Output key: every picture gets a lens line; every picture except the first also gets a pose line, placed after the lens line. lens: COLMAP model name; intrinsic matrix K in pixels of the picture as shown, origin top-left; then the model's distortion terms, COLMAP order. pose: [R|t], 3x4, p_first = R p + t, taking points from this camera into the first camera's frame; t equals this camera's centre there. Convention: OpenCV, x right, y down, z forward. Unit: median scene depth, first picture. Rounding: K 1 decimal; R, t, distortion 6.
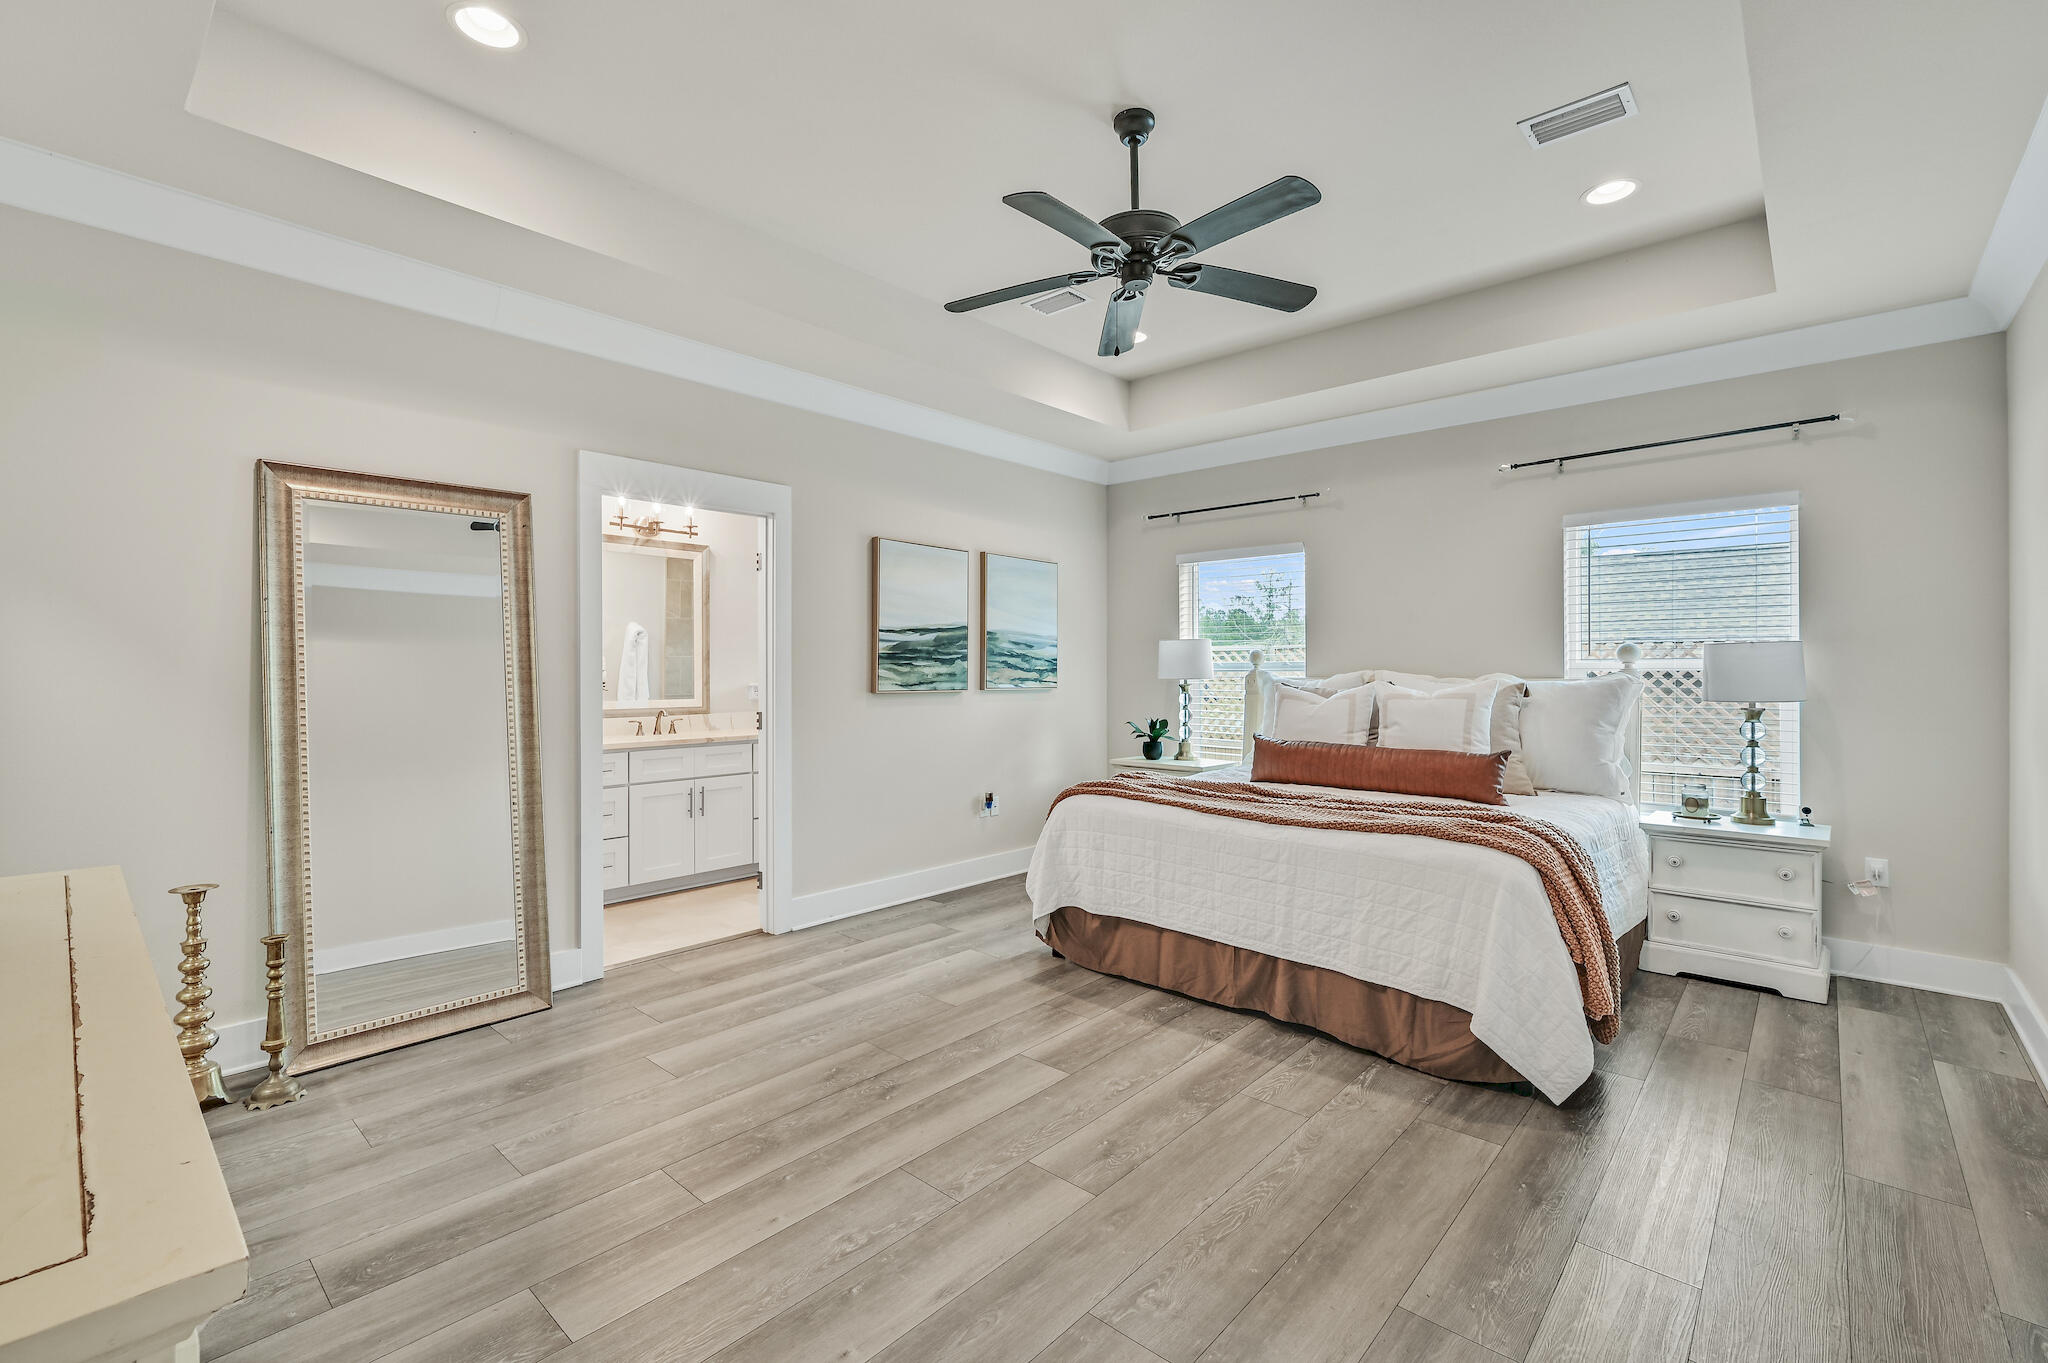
lens RADIAL K [[844.0, 0, 1024.0], [0, 844.0, 681.5], [0, 0, 1]] dist [-0.000252, 0.000074]
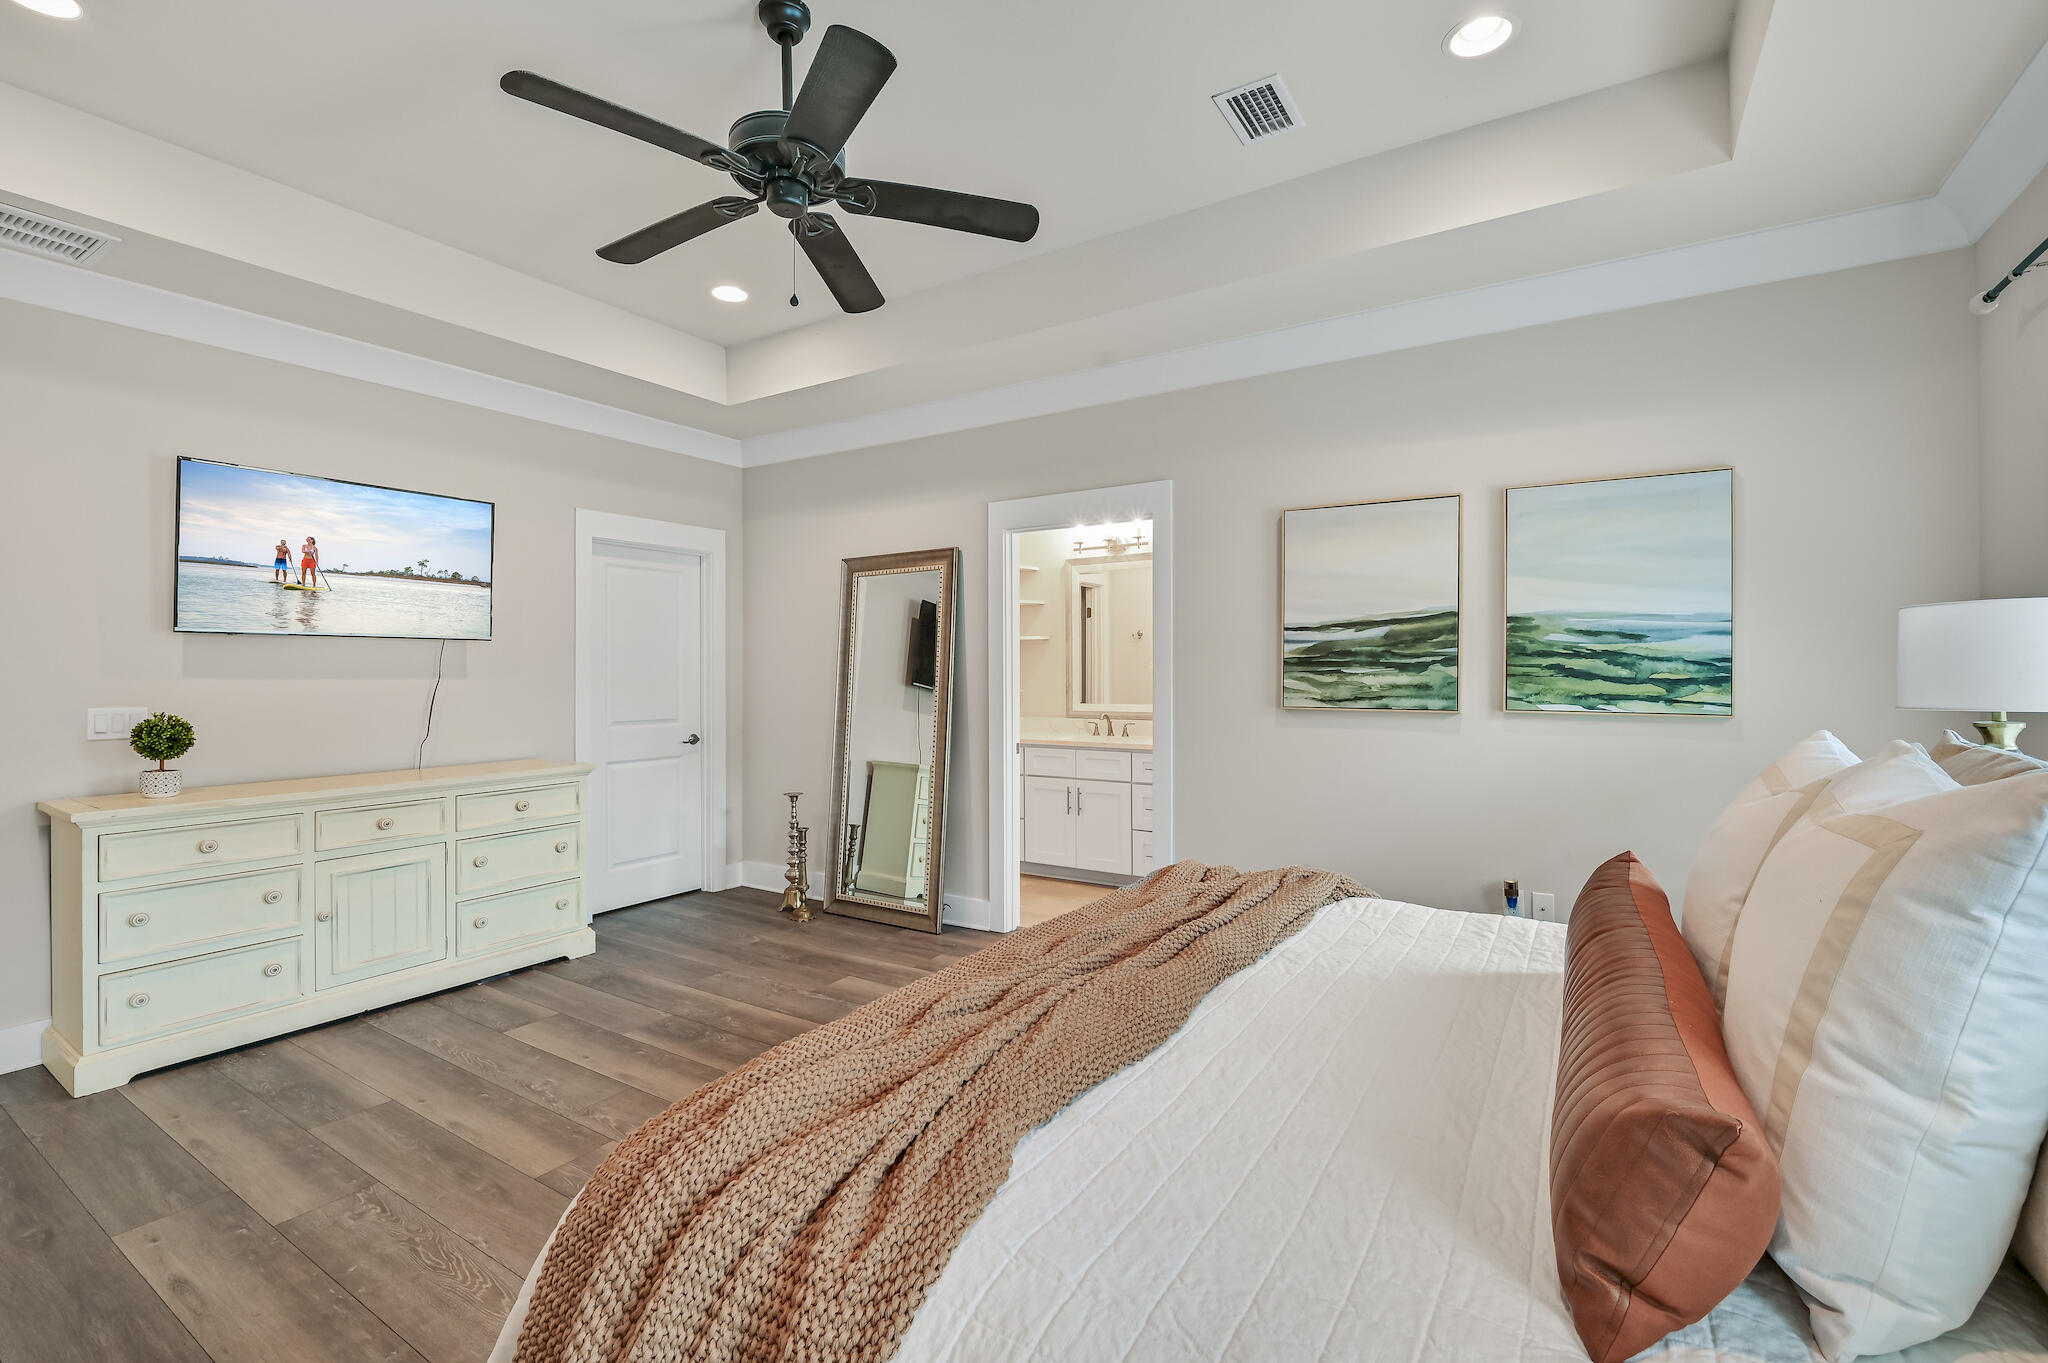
lens RADIAL K [[868.1, 0, 1029.4], [0, 868.1, 663.0], [0, 0, 1]] dist [0.000476, 0.000357]
pose [[0.198883, 0.000762, -0.980023, 0.544695], [-0.003019, 0.999995, 0.000165, -0.027076], [0.980019, 0.002926, 0.198884, 0.578849]]
